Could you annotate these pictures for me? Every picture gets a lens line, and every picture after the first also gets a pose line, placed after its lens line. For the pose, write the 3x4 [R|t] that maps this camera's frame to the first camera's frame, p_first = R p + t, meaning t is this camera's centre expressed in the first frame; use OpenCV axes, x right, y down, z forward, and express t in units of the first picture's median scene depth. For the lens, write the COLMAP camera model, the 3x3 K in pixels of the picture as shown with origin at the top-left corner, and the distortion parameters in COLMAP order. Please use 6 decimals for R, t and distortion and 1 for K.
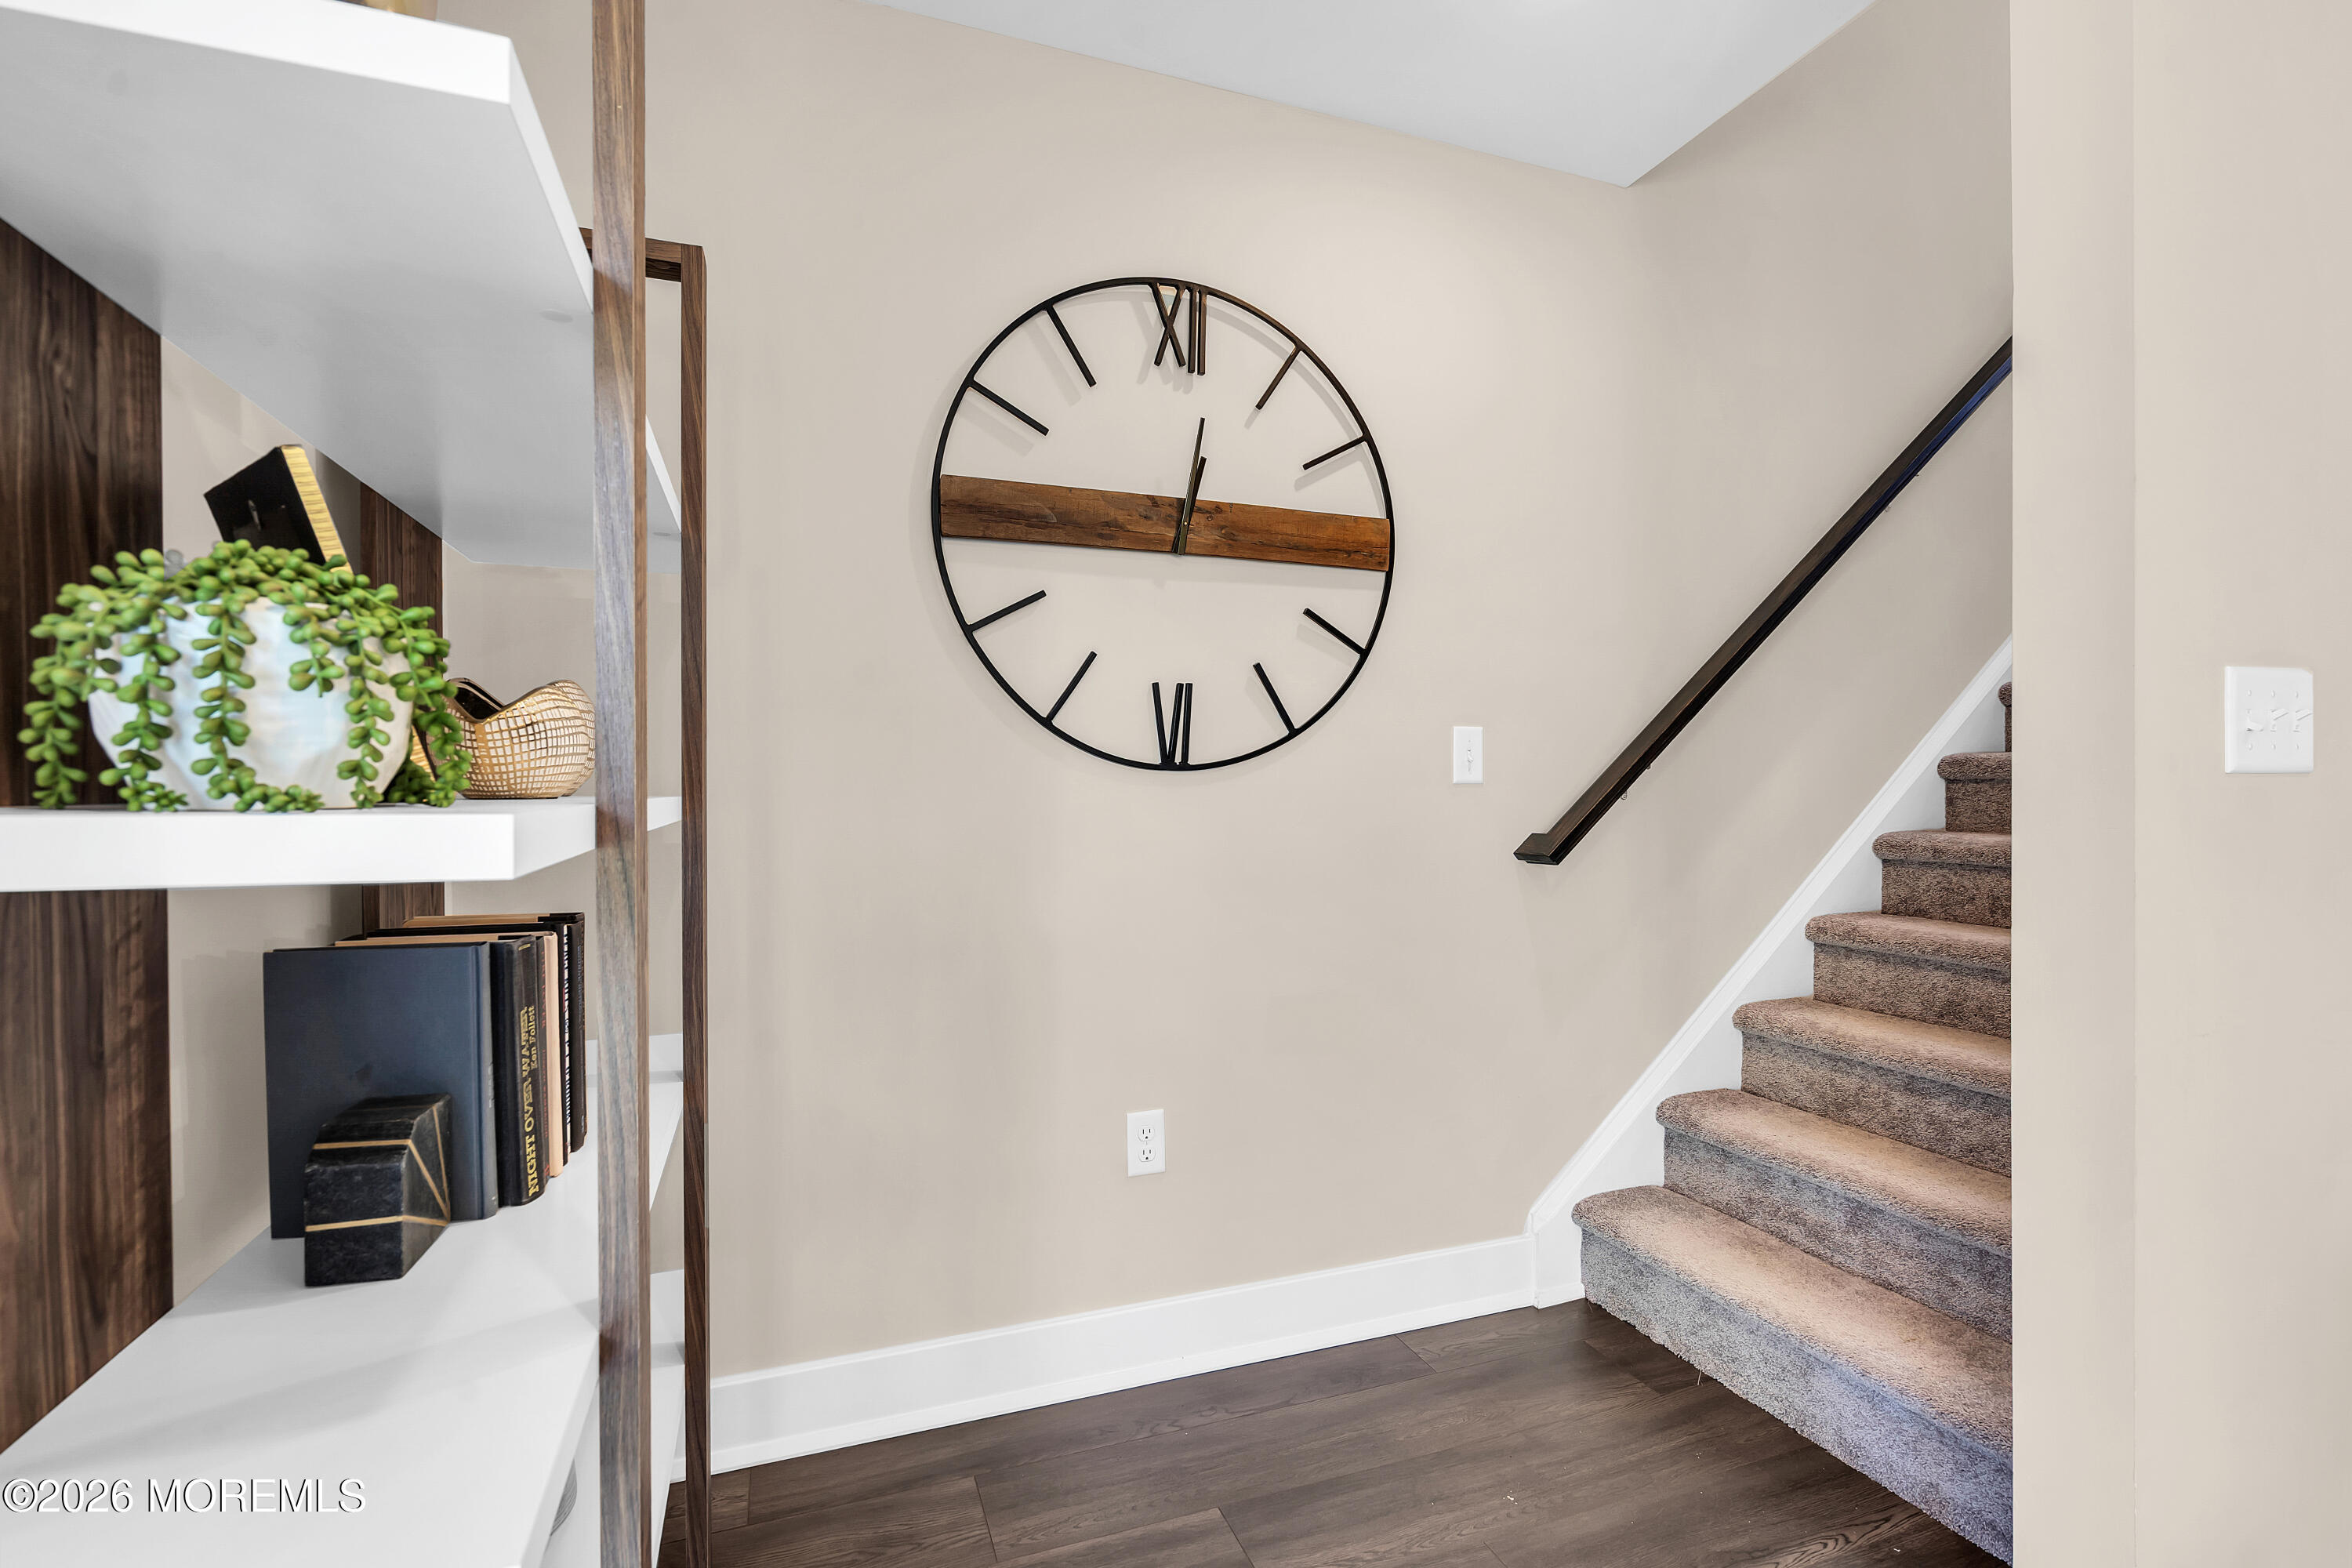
lens RADIAL K [[1061.6, 0, 1166.6], [0, 1061.6, 795.9], [0, 0, 1]] dist [-0.008858, -0.000228]
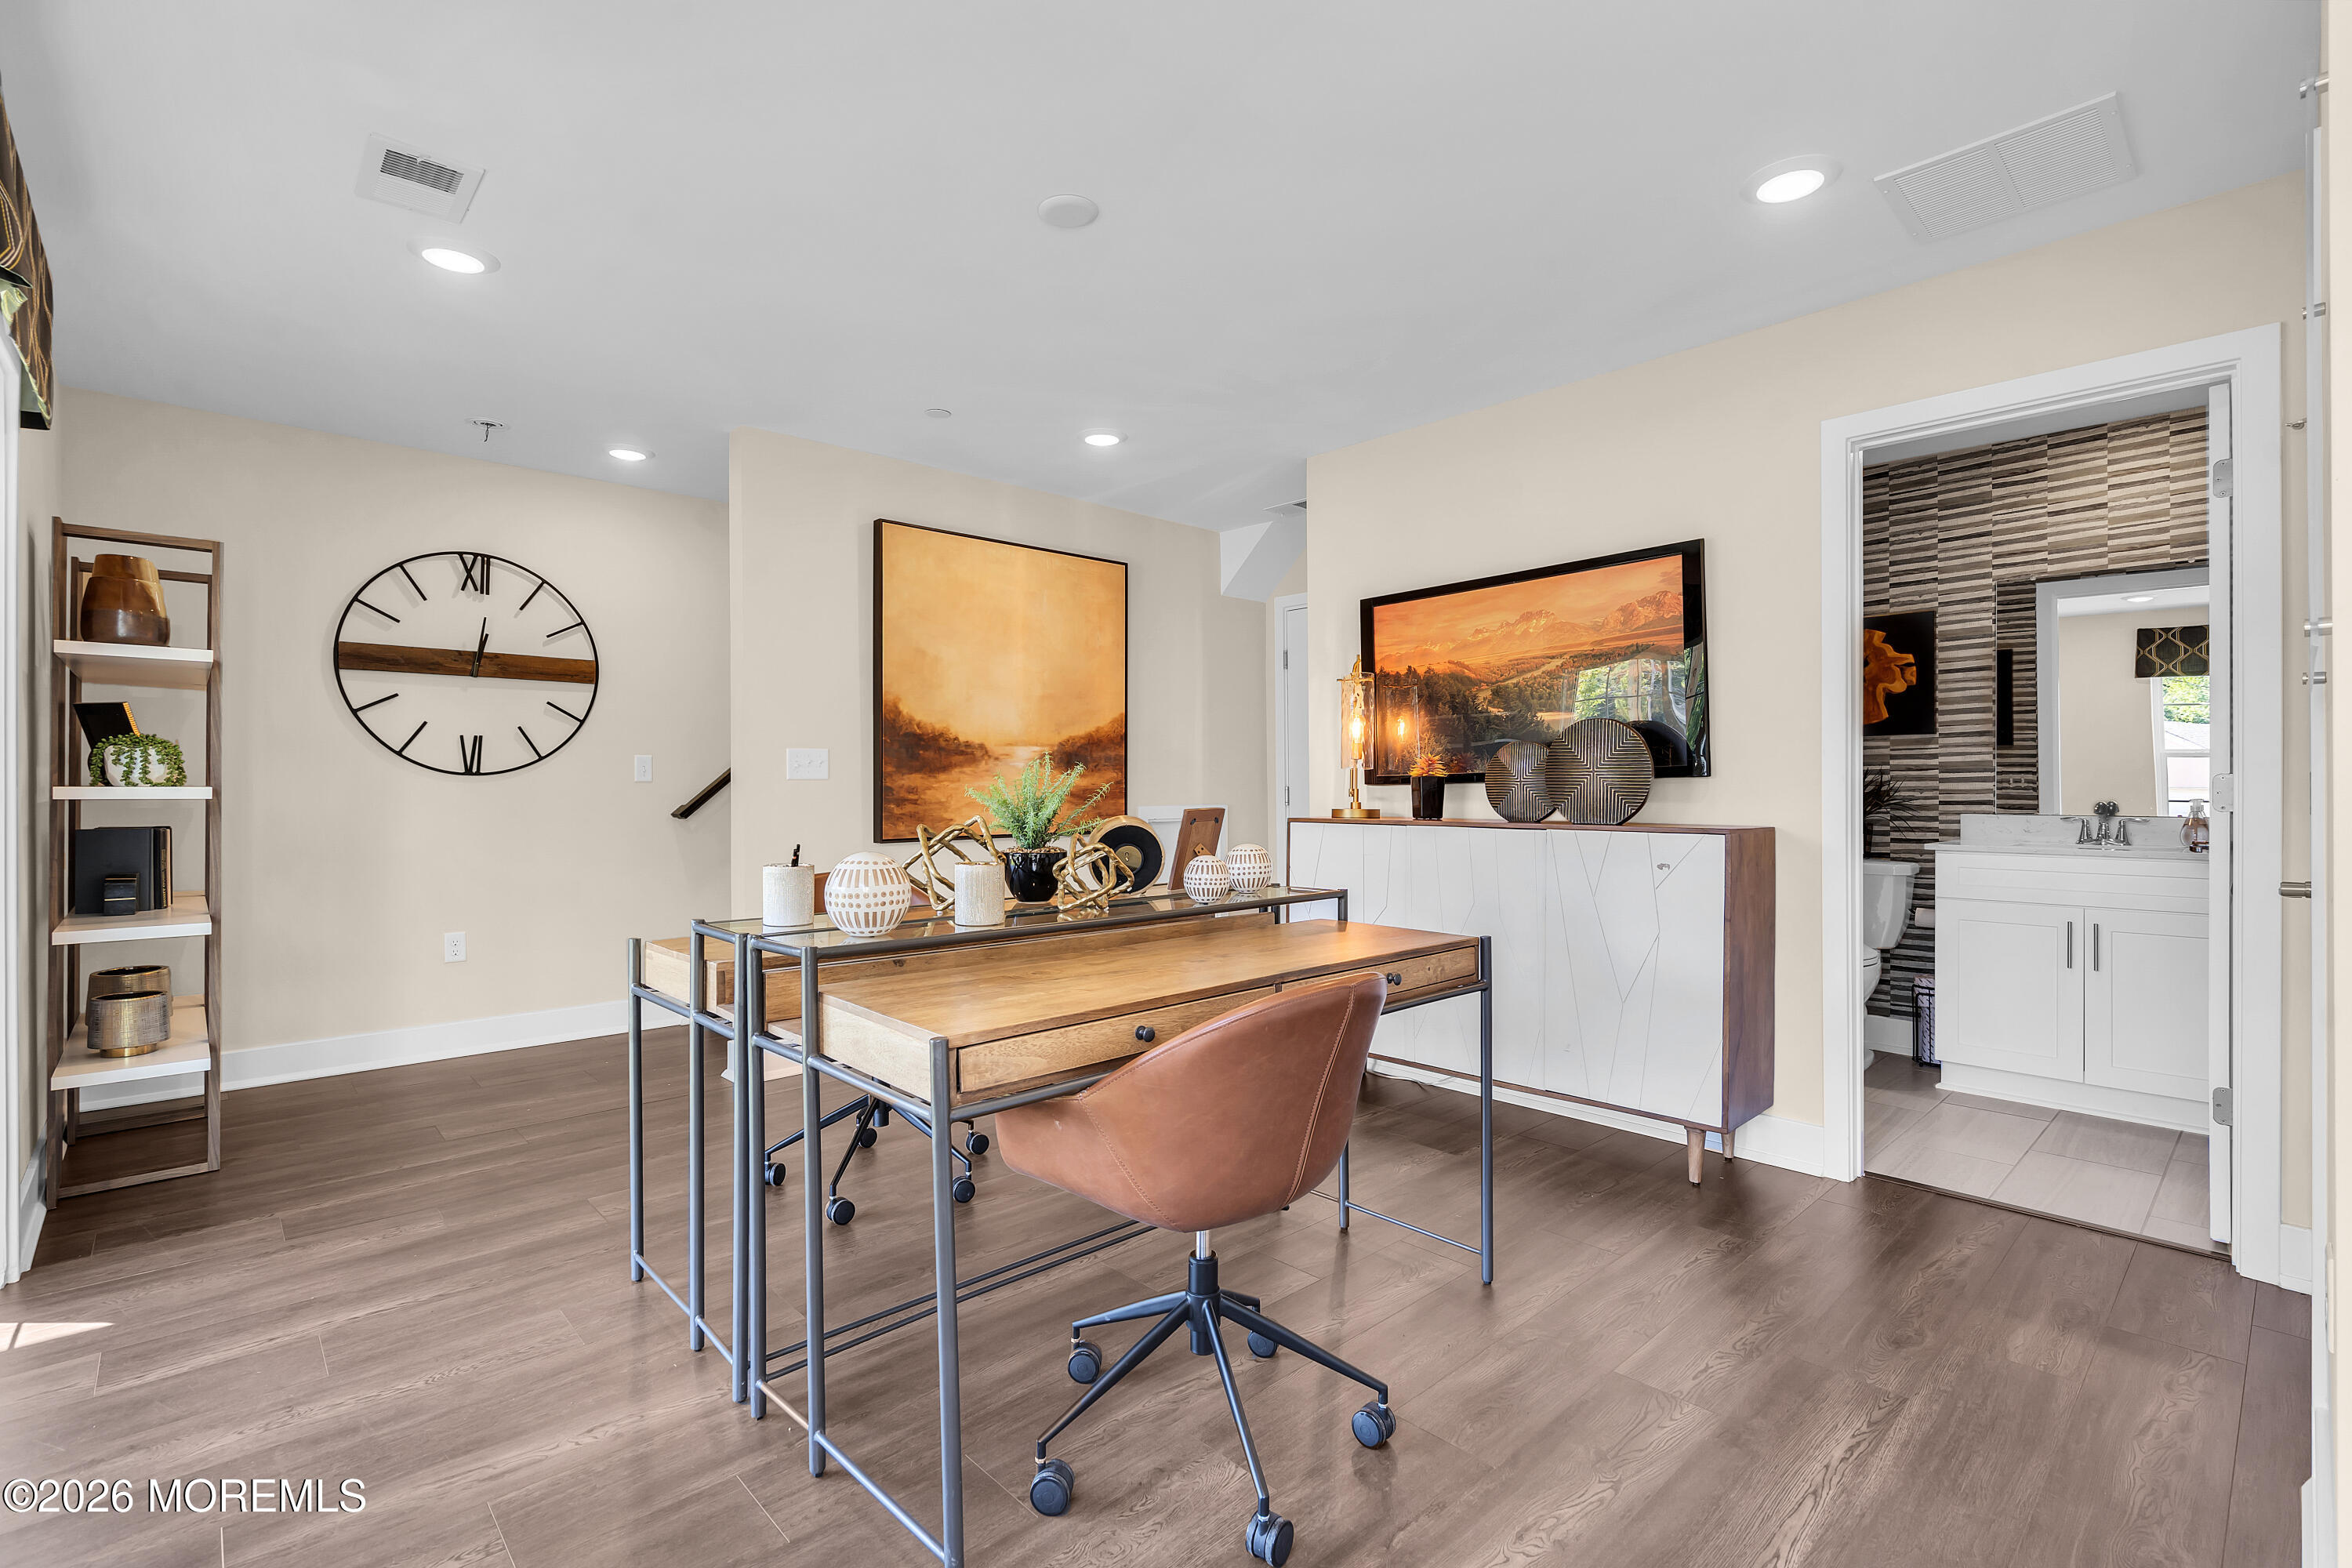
lens RADIAL K [[1061.6, 0, 1183.7], [0, 1061.6, 781.6], [0, 0, 1]] dist [-0.008858, -0.000228]
pose [[0.917655, 0.002705, 0.397368, 0.490942], [0.002302, 0.999924, -0.012122, 0.018084], [-0.397371, 0.012038, 0.917579, -1.587214]]
